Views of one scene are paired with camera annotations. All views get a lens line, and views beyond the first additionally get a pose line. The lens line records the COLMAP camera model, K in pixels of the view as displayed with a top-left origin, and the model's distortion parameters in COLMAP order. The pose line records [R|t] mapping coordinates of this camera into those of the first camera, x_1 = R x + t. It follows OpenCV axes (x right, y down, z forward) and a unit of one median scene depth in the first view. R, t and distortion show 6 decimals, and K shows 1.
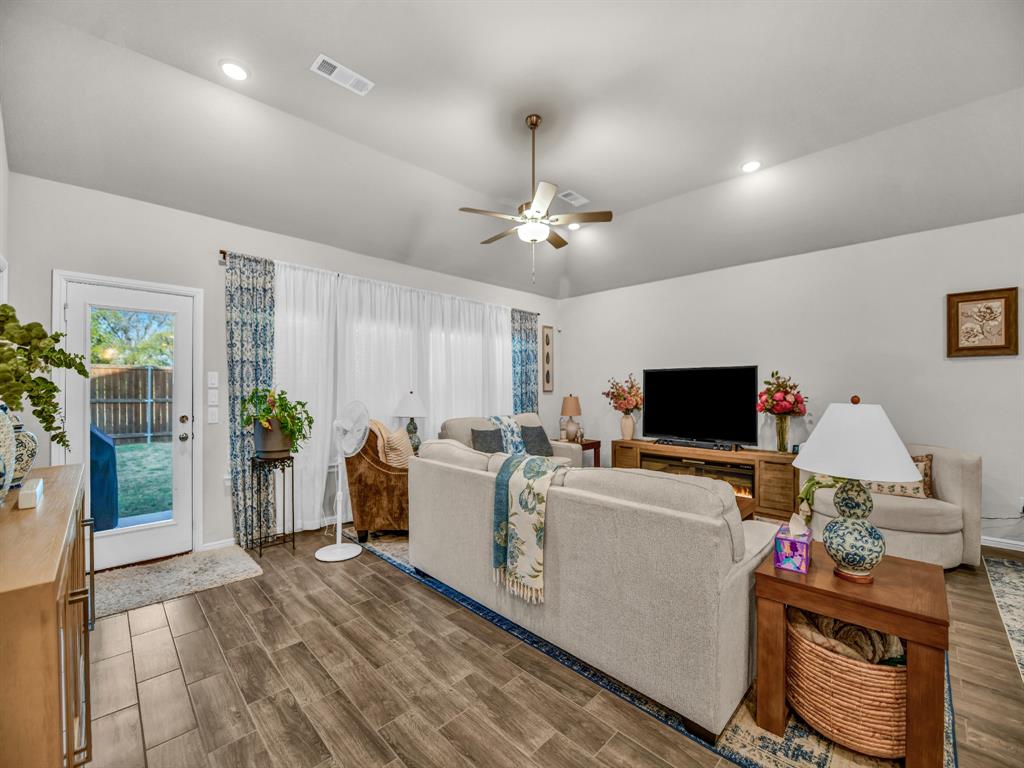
lens RADIAL K [[426.1, 0, 518.1], [0, 426.1, 393.2], [0, 0, 1]] dist [-0.015642, -0.002928]
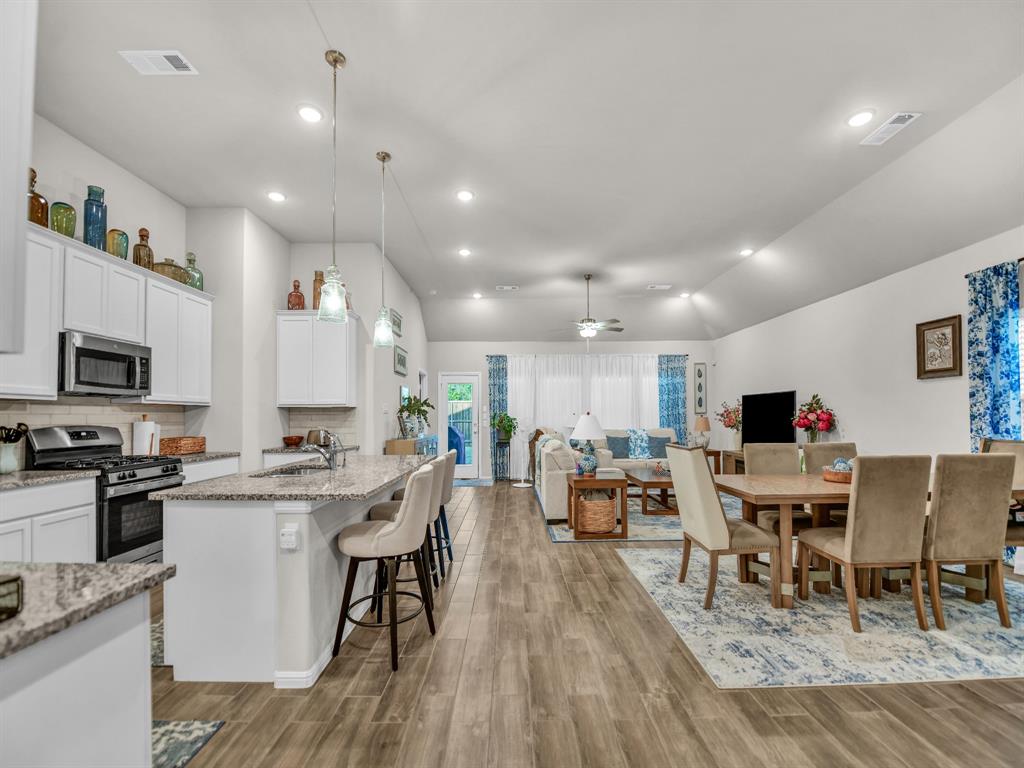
lens RADIAL K [[426.1, 0, 523.7], [0, 426.1, 415.0], [0, 0, 1]] dist [-0.015642, -0.002928]
pose [[0.729277, -0.005964, -0.684193, 0.856632], [0.000515, 0.999967, -0.008167, 0.017494], [0.684218, 0.005604, 0.729256, -0.478732]]
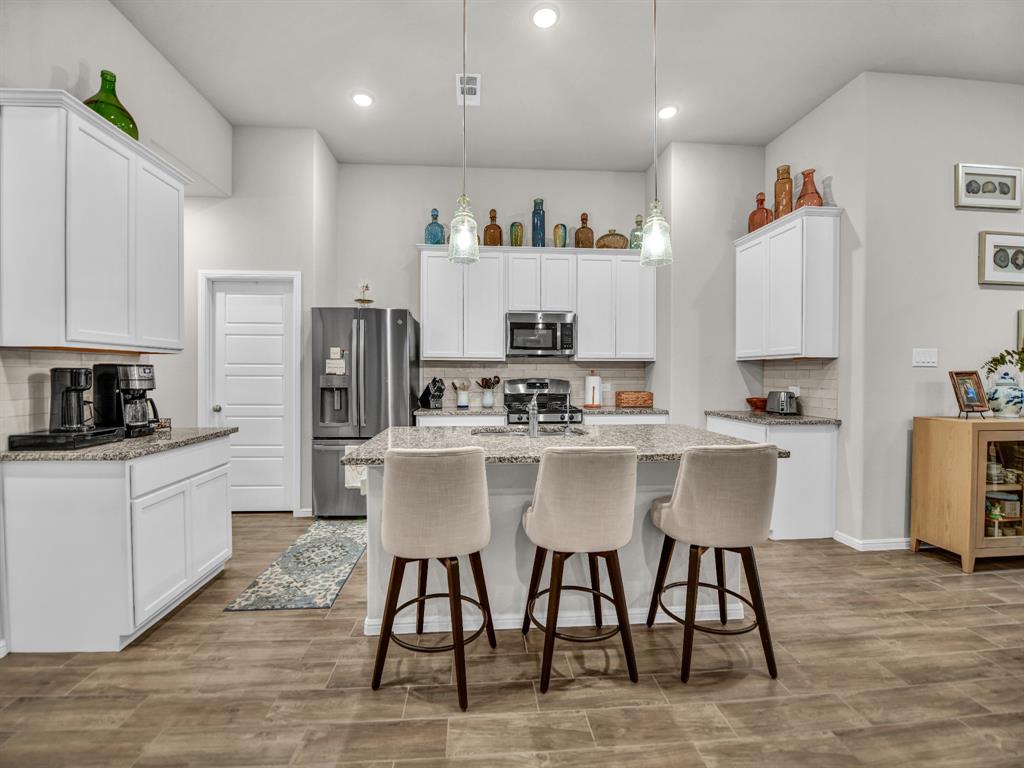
lens RADIAL K [[426.1, 0, 506.6], [0, 426.1, 379.9], [0, 0, 1]] dist [-0.015642, -0.002928]
pose [[-0.637620, 0.011381, -0.770267, 0.643570], [-0.006406, 0.999778, 0.020075, 0.013013], [0.770324, 0.017734, -0.637406, 0.092252]]
